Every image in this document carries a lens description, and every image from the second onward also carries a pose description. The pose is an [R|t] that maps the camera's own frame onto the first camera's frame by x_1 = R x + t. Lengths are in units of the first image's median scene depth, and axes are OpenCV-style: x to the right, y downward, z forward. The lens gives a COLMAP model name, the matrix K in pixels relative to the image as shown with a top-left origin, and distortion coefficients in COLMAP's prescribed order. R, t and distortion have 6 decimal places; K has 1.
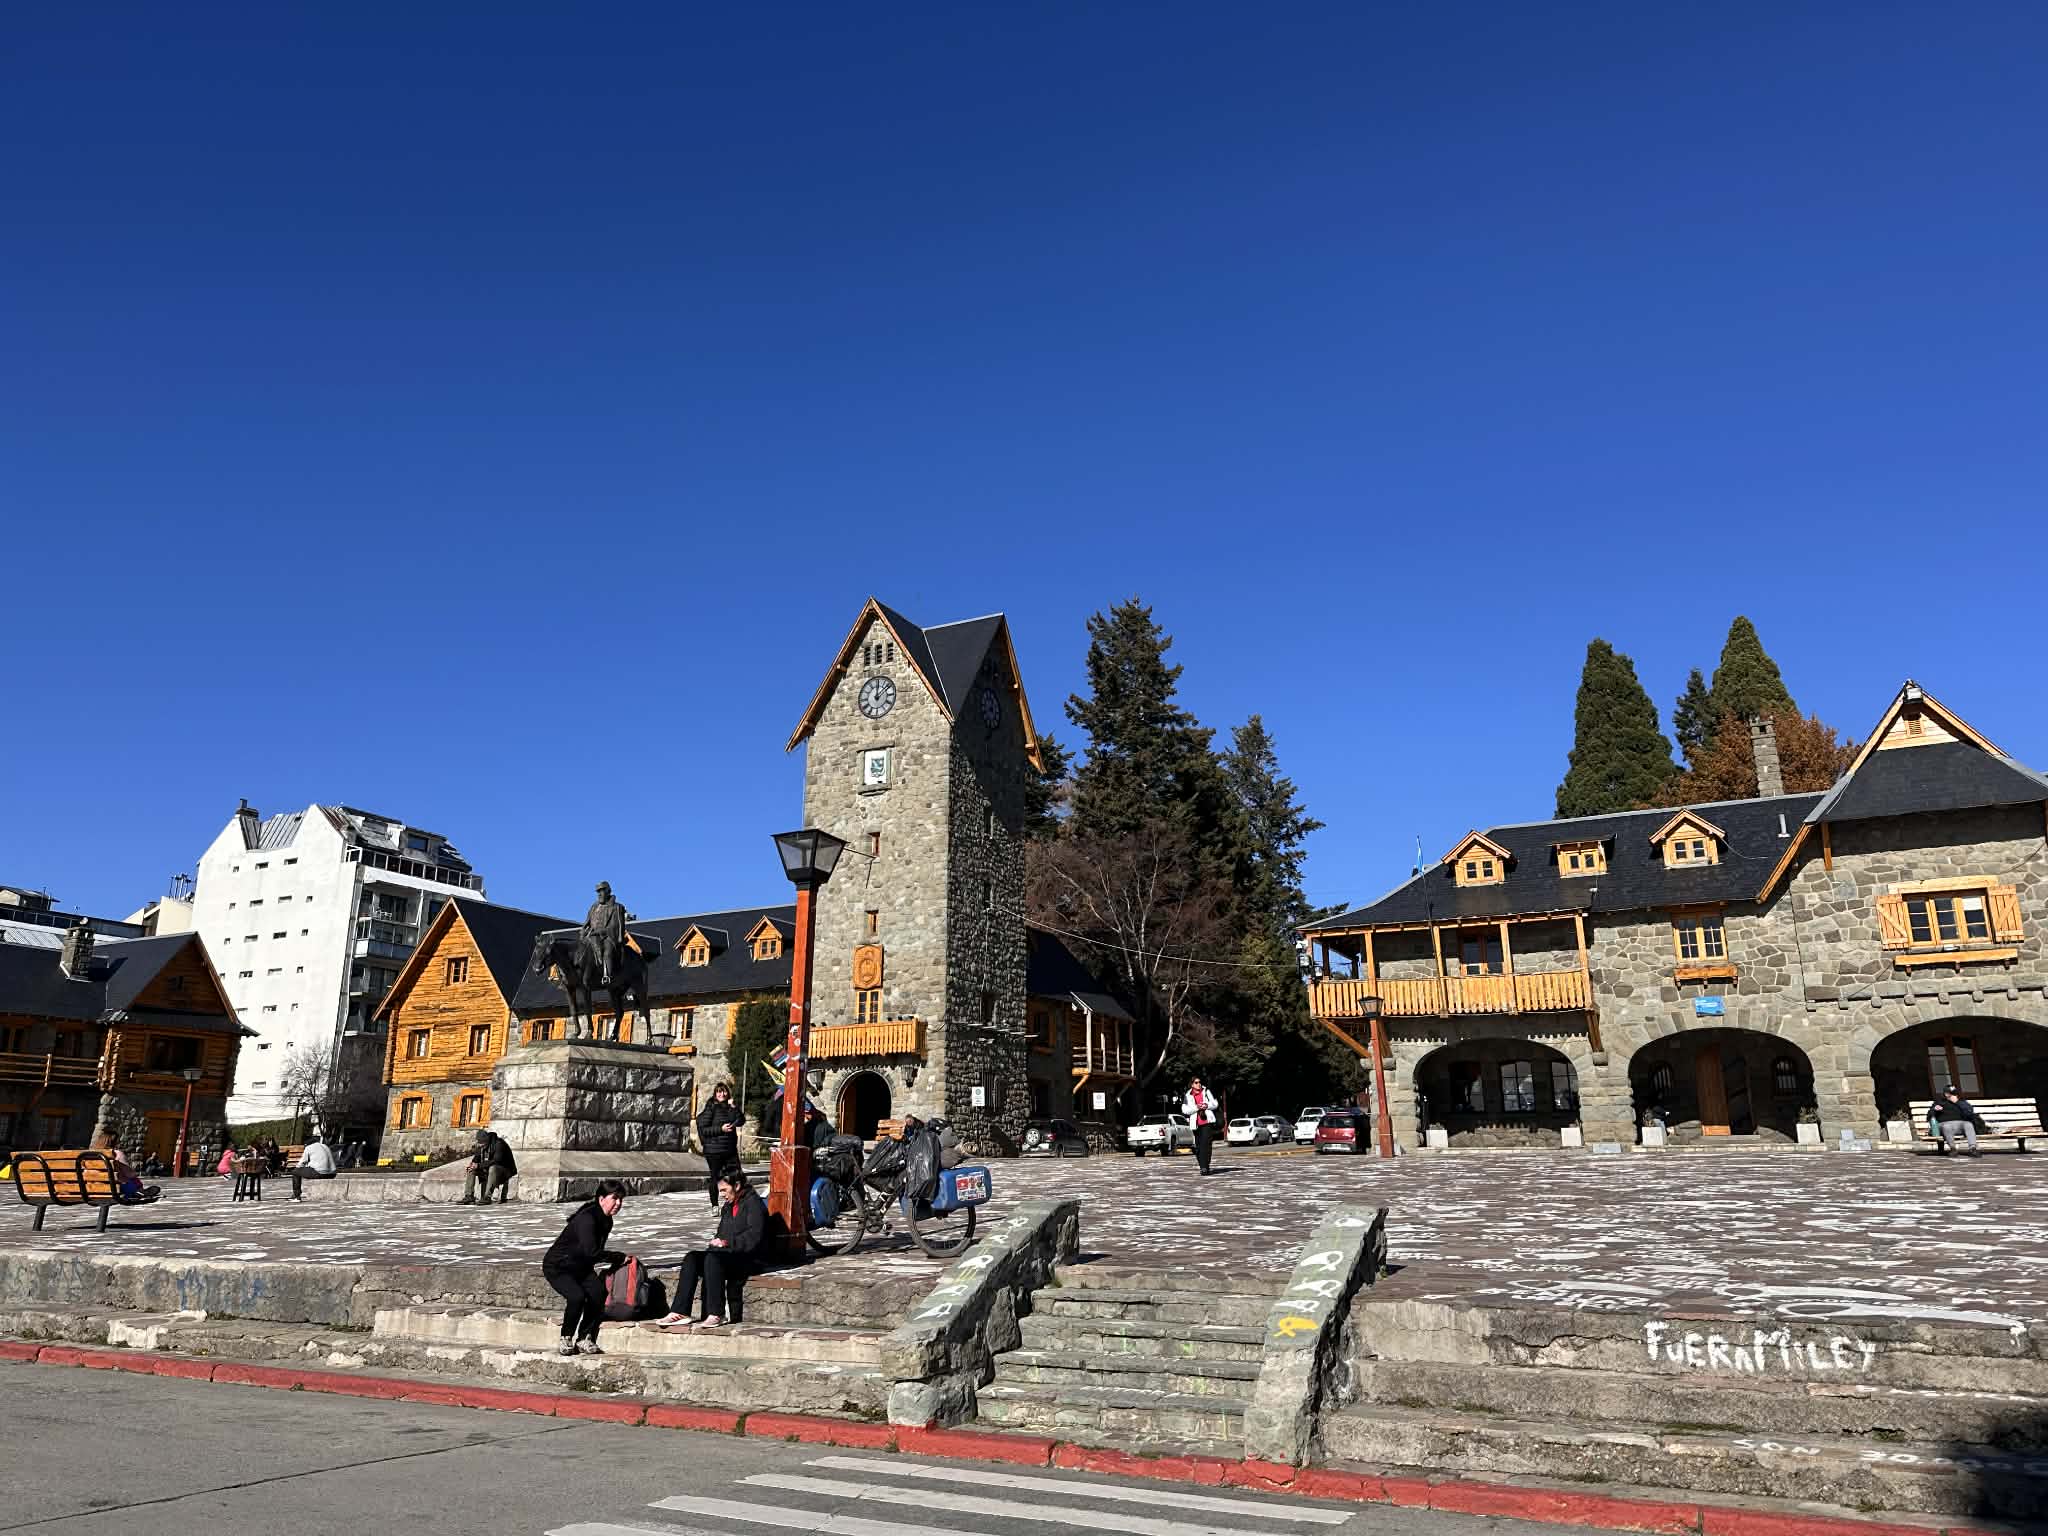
lens RADIAL K [[1420.0, 0, 1079.6], [0, 1420.0, 772.8], [0, 0, 1]] dist [0.084269, -0.000163]
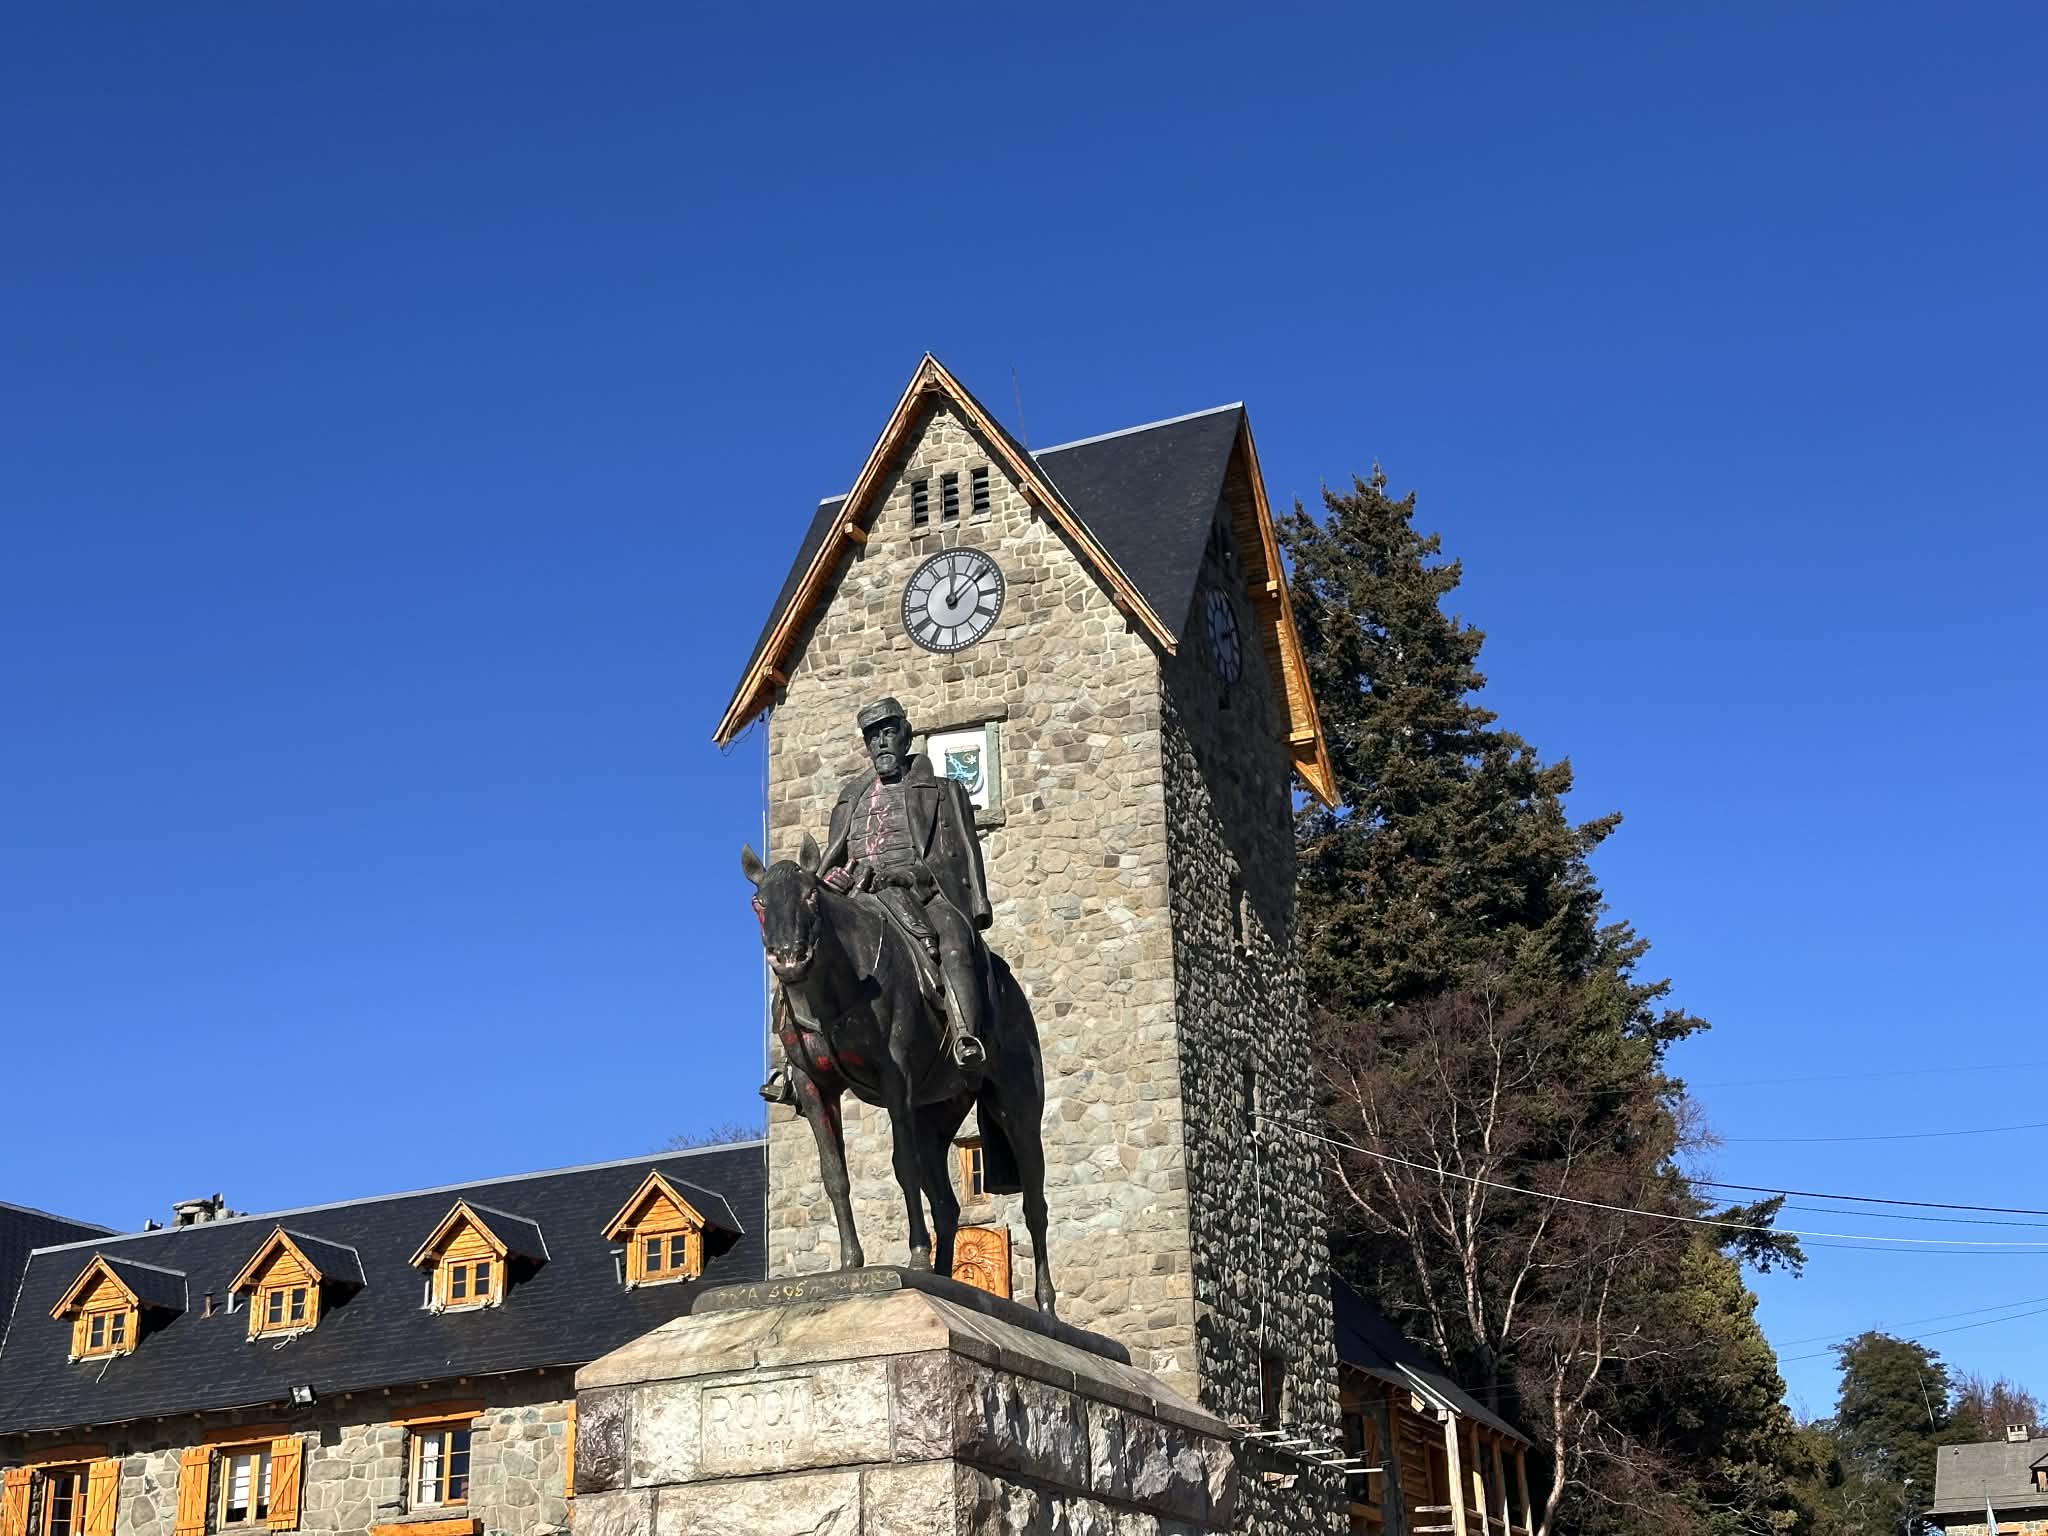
lens RADIAL K [[2750.1, 0, 1024.0], [0, 2750.1, 768.0], [0, 0, 1]] dist [0.090155, -0.019427]
pose [[0.998582, -0.011314, 0.052028, -0.161699], [0.016310, 0.995188, -0.096620, 0.066776], [-0.050684, 0.097332, 0.993961, 0.243601]]
